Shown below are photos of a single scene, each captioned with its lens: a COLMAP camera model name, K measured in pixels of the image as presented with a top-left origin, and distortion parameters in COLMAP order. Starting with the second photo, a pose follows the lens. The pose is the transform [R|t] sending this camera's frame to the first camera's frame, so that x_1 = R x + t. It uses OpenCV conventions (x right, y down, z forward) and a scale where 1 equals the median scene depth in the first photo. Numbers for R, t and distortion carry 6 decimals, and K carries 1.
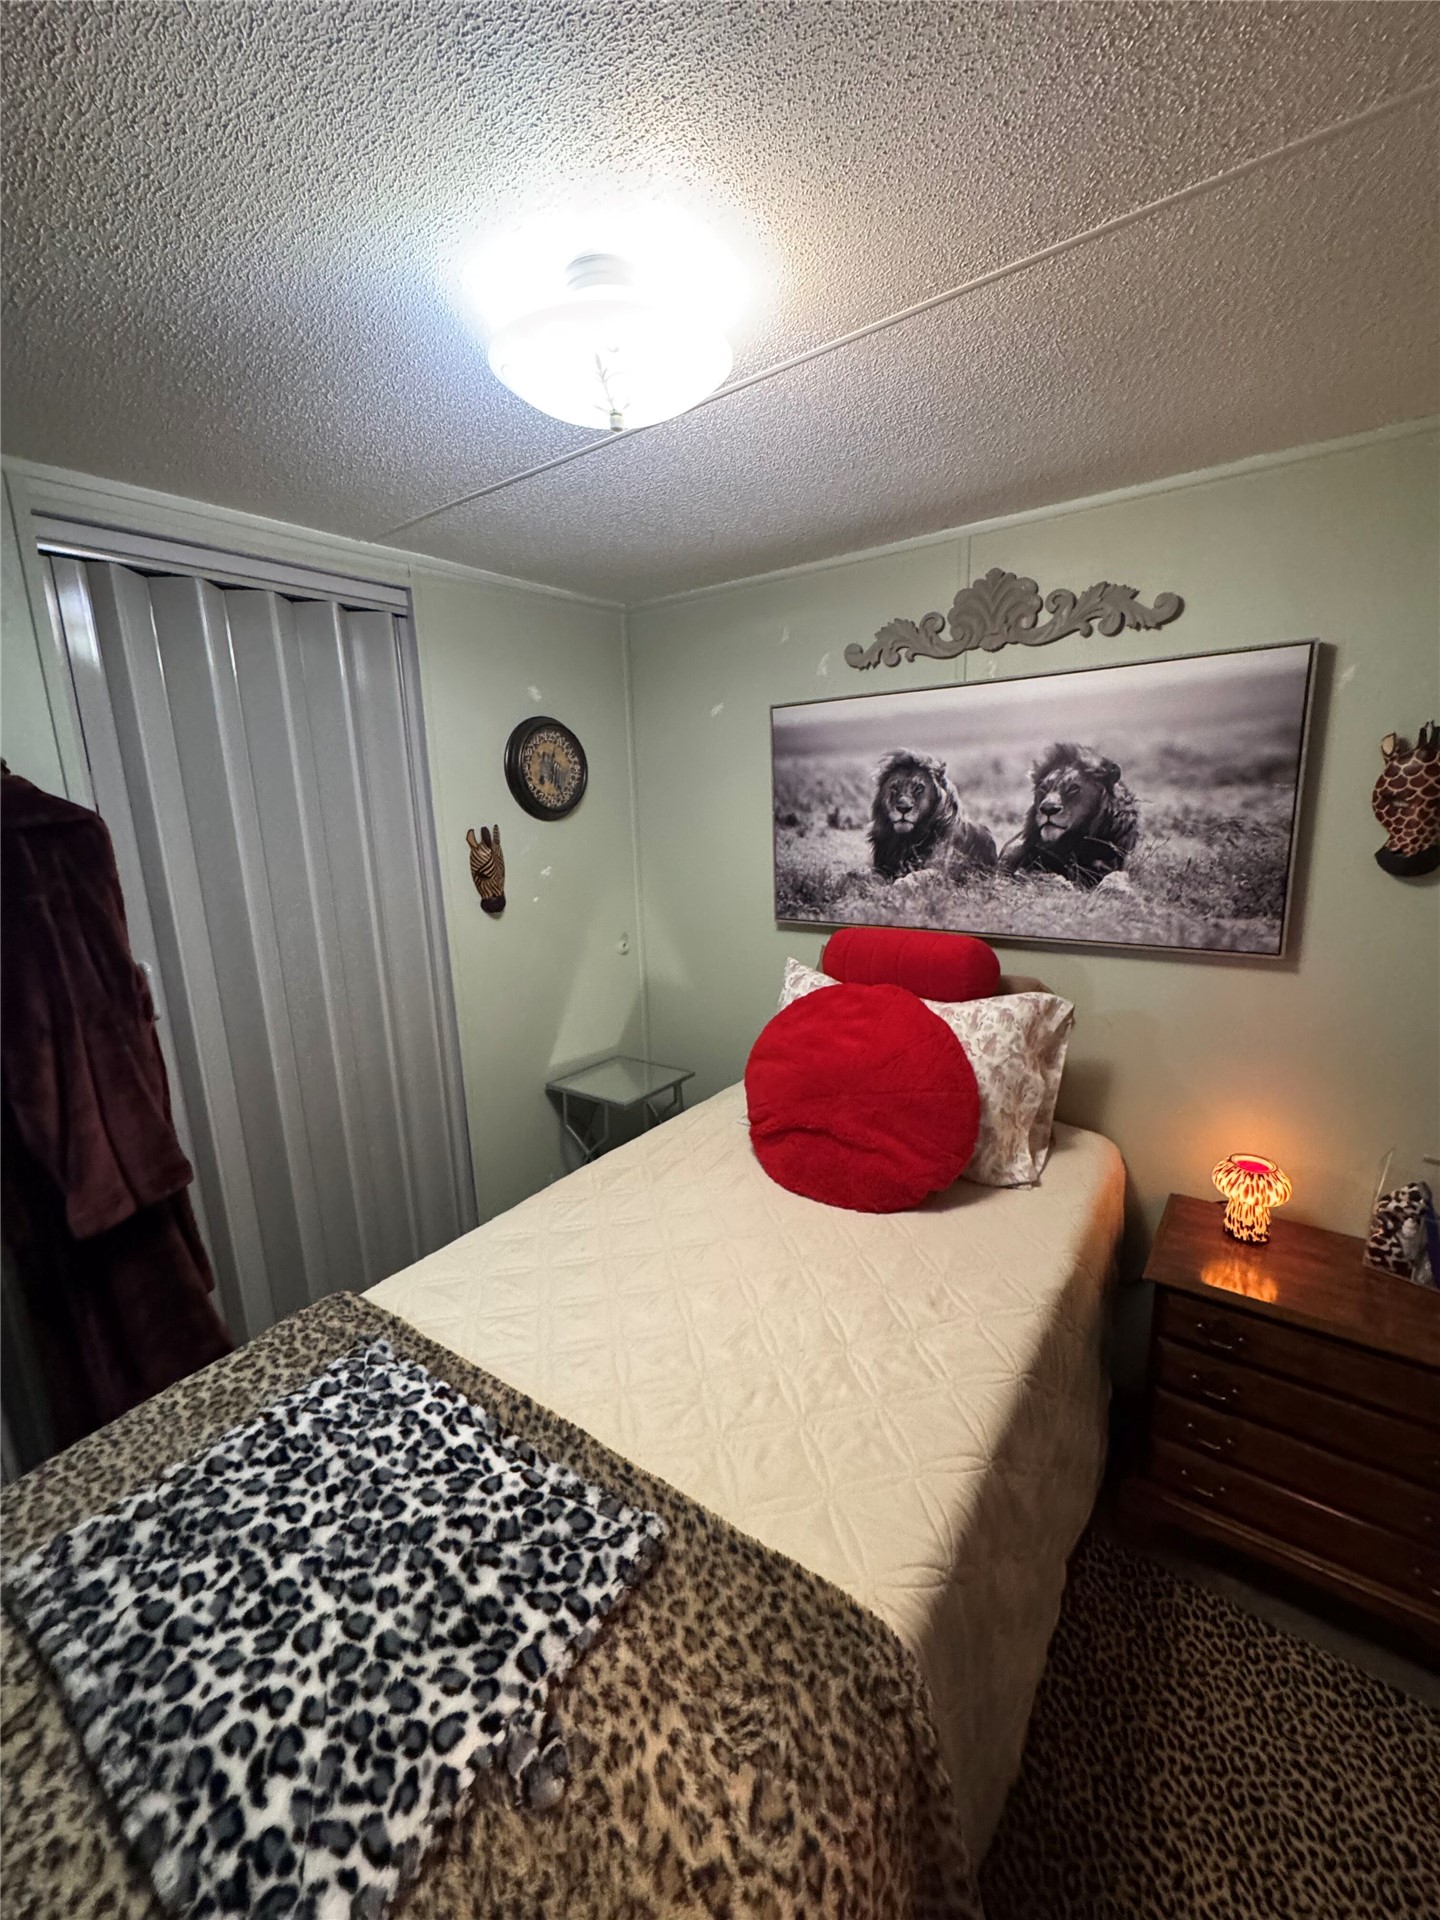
lens RADIAL K [[770.1, 0, 717.2], [0, 770.1, 961.4], [0, 0, 1]] dist [-0.001677, 0.000640]
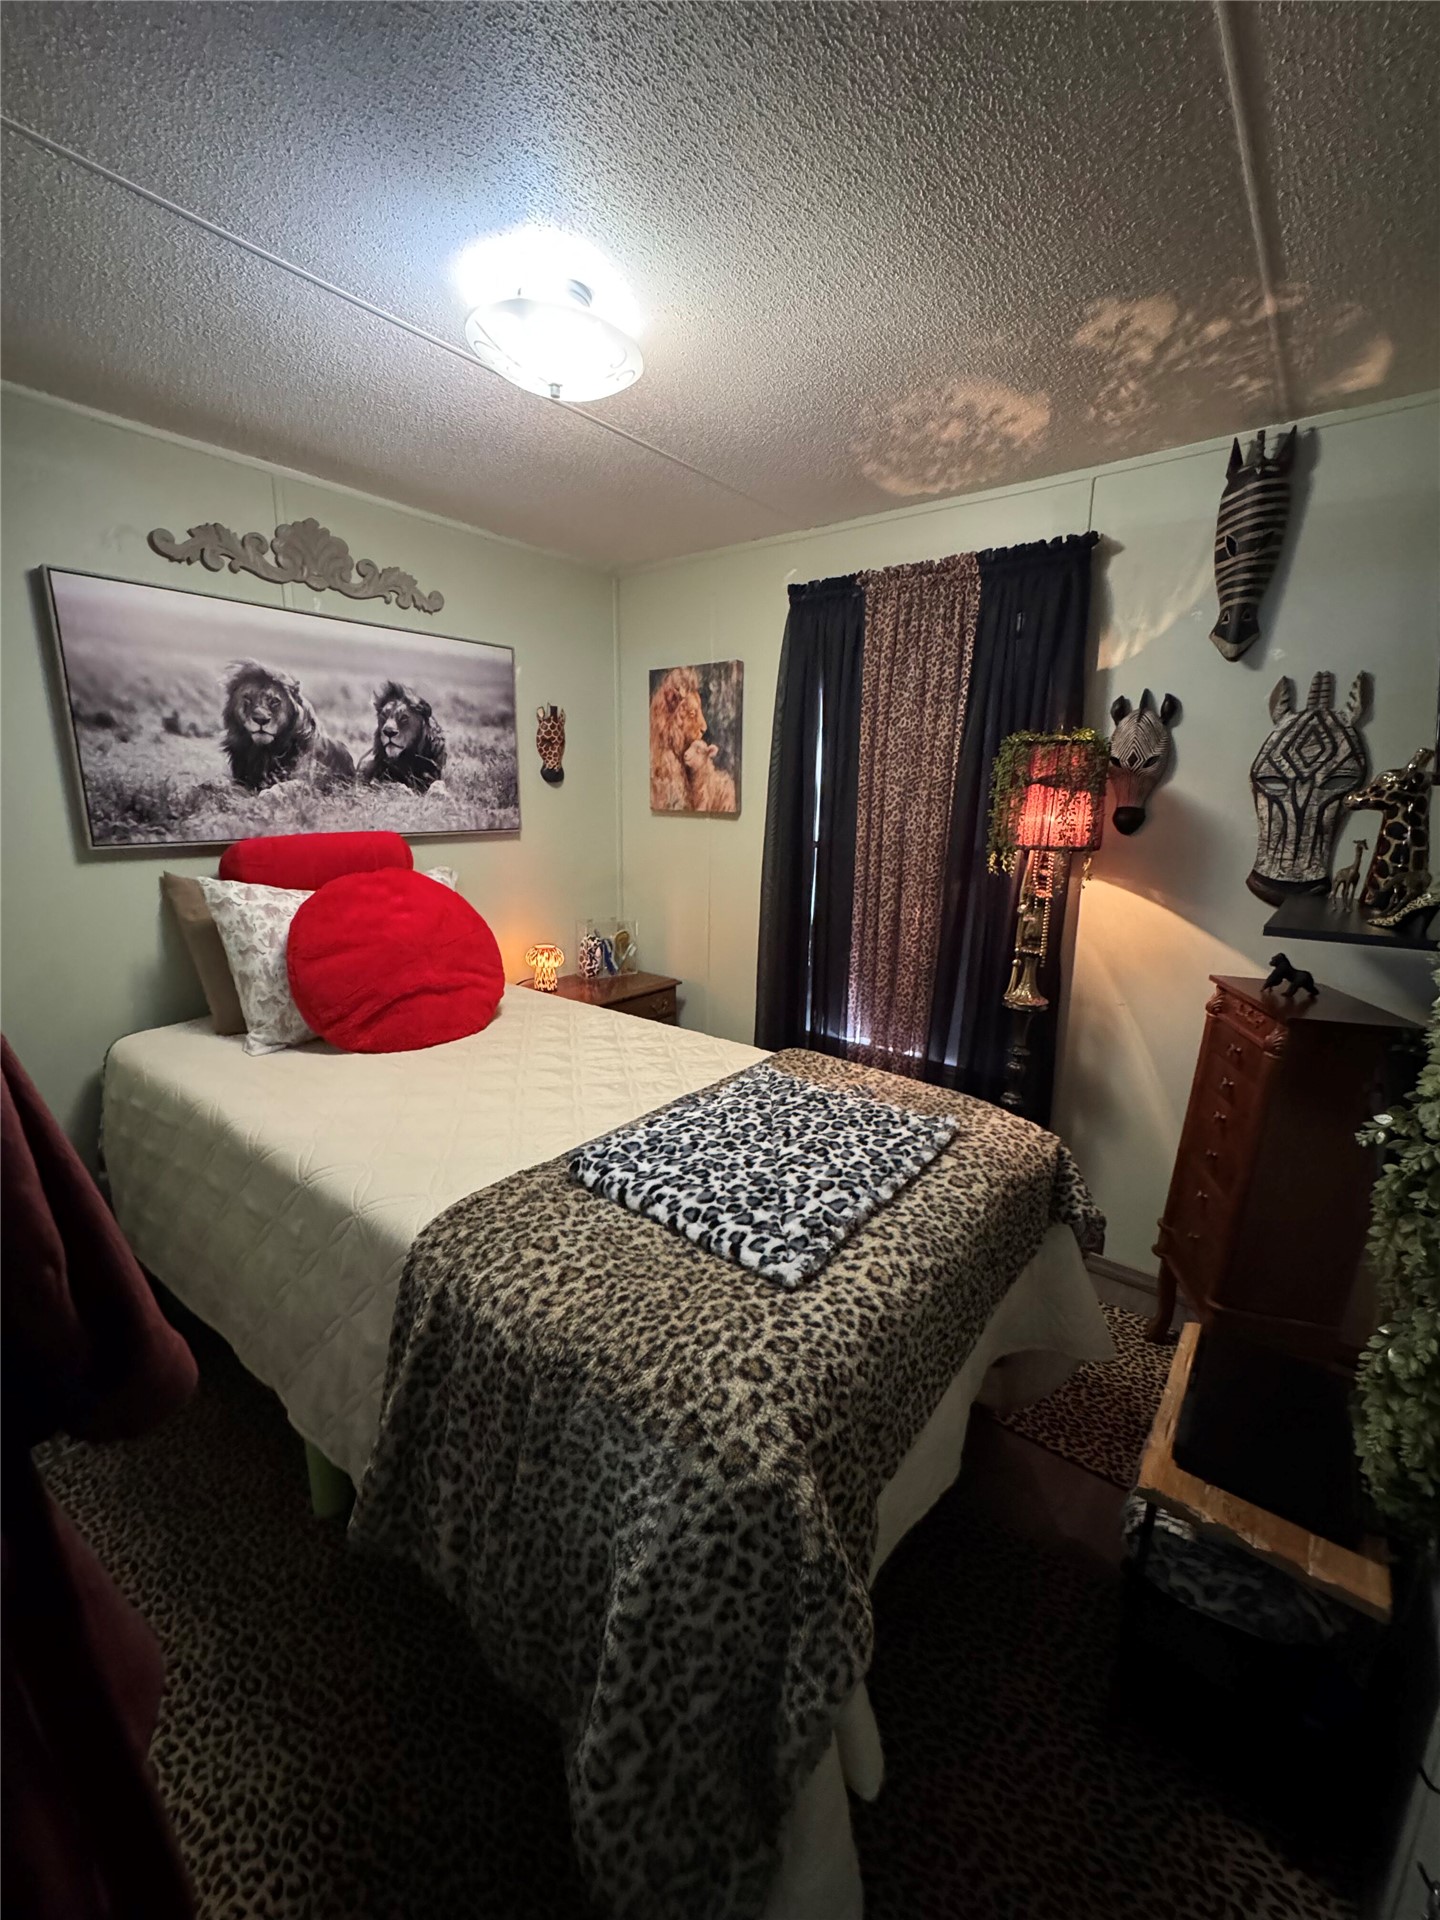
lens RADIAL K [[770.1, 0, 719.0], [0, 770.1, 961.7], [0, 0, 1]] dist [-0.001677, 0.000640]
pose [[0.031848, -0.184159, 0.982380, -0.853109], [0.190582, 0.965964, 0.174904, 0.053090], [-0.981155, 0.181653, 0.065862, 0.412278]]
